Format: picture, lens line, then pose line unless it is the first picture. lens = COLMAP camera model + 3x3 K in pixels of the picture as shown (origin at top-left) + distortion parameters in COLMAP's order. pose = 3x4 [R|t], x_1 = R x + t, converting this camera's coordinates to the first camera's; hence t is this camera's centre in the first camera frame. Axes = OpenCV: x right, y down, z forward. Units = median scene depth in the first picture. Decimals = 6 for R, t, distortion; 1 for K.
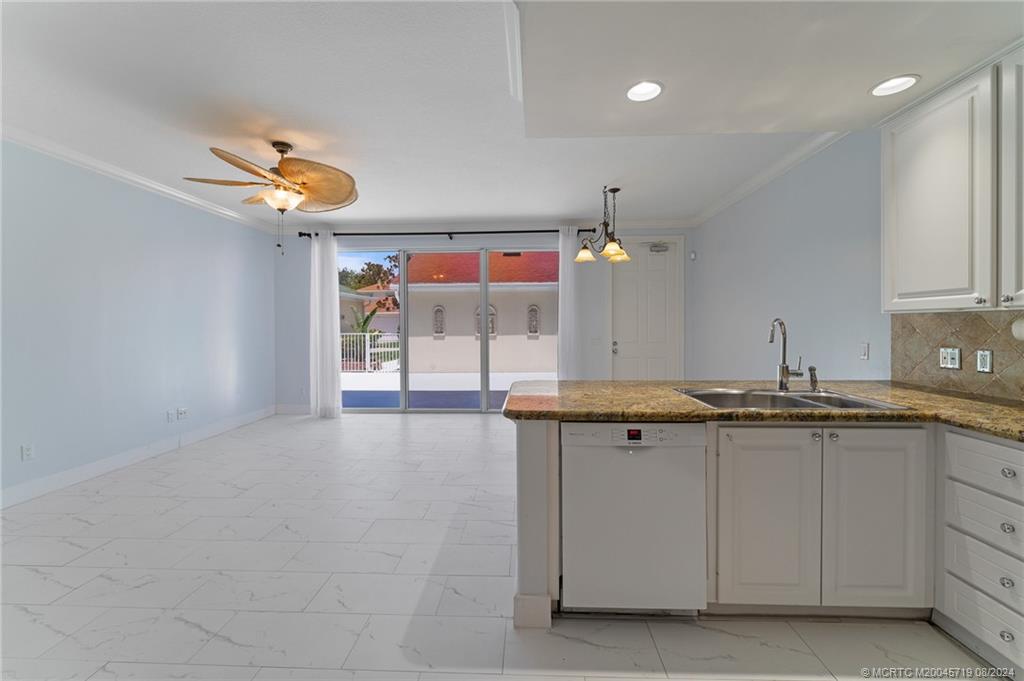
lens RADIAL K [[419.3, 0, 514.6], [0, 419.3, 330.8], [0, 0, 1]] dist [-0.003873, -0.000068]
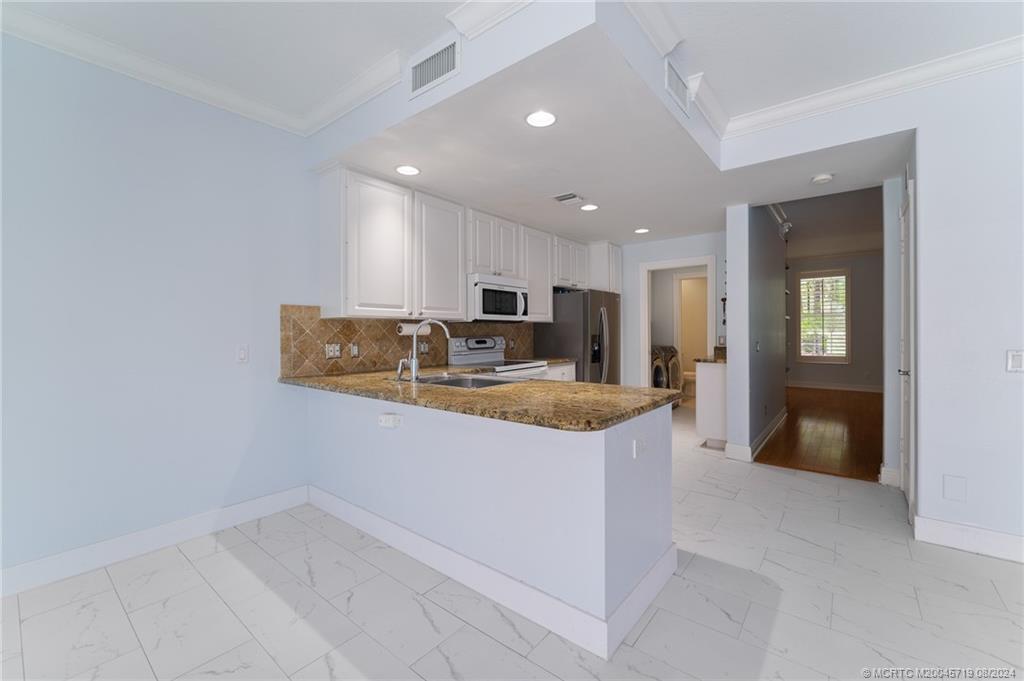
lens RADIAL K [[421.1, 0, 511.5], [0, 421.1, 333.9], [0, 0, 1]] dist [-0.003724, -0.000101]
pose [[-0.802473, 0.006383, 0.596654, -0.188262], [0.017410, 0.999768, 0.012720, 0.001041], [-0.596434, 0.020595, -0.802398, 1.215216]]
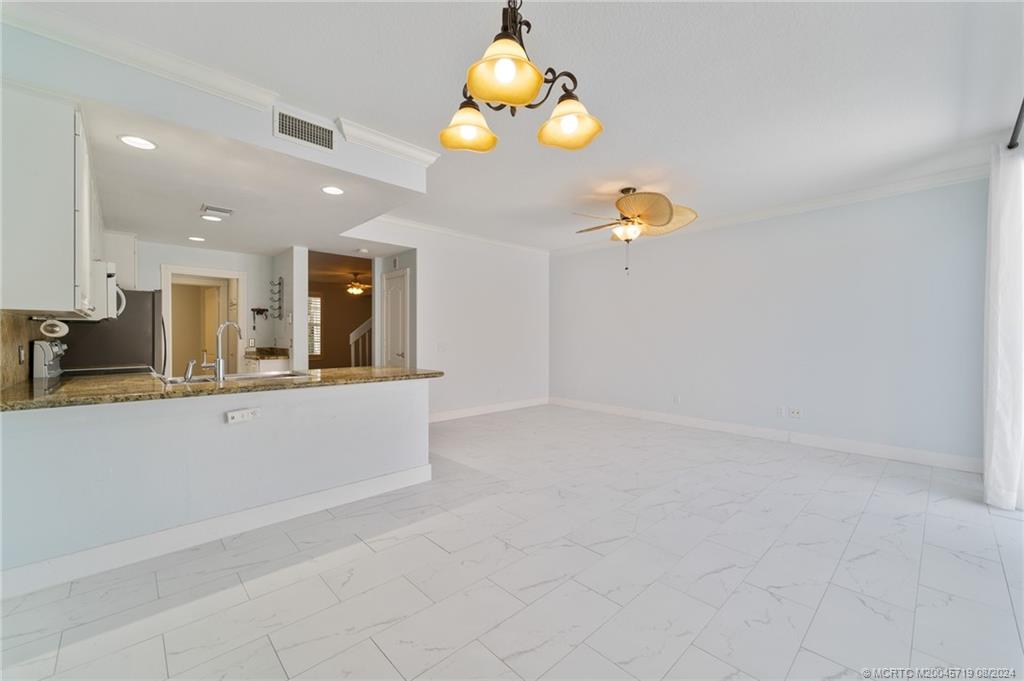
lens RADIAL K [[407.0, 0, 512.0], [0, 407.0, 340.5], [0, 0, 1]] dist [-0.000552, -0.000059]
pose [[-0.698582, 0.010878, -0.715448, 0.605700], [-0.008592, 0.999685, 0.023589, -0.004915], [0.715479, 0.022626, -0.698268, 1.642874]]
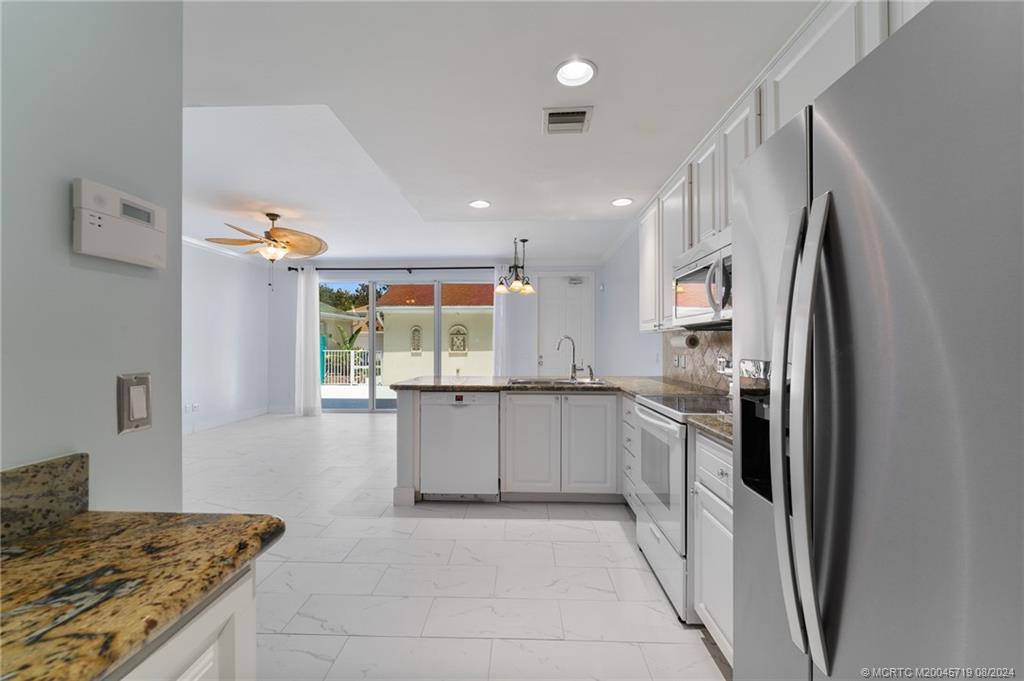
lens RADIAL K [[416.6, 0, 510.7], [0, 416.6, 343.8], [0, 0, 1]] dist [-0.001616, -0.000066]
pose [[0.999987, 0.004776, 0.001981, 0.266687], [-0.004741, 0.999844, -0.017043, 0.021218], [-0.002062, 0.017033, 0.999853, -0.435102]]
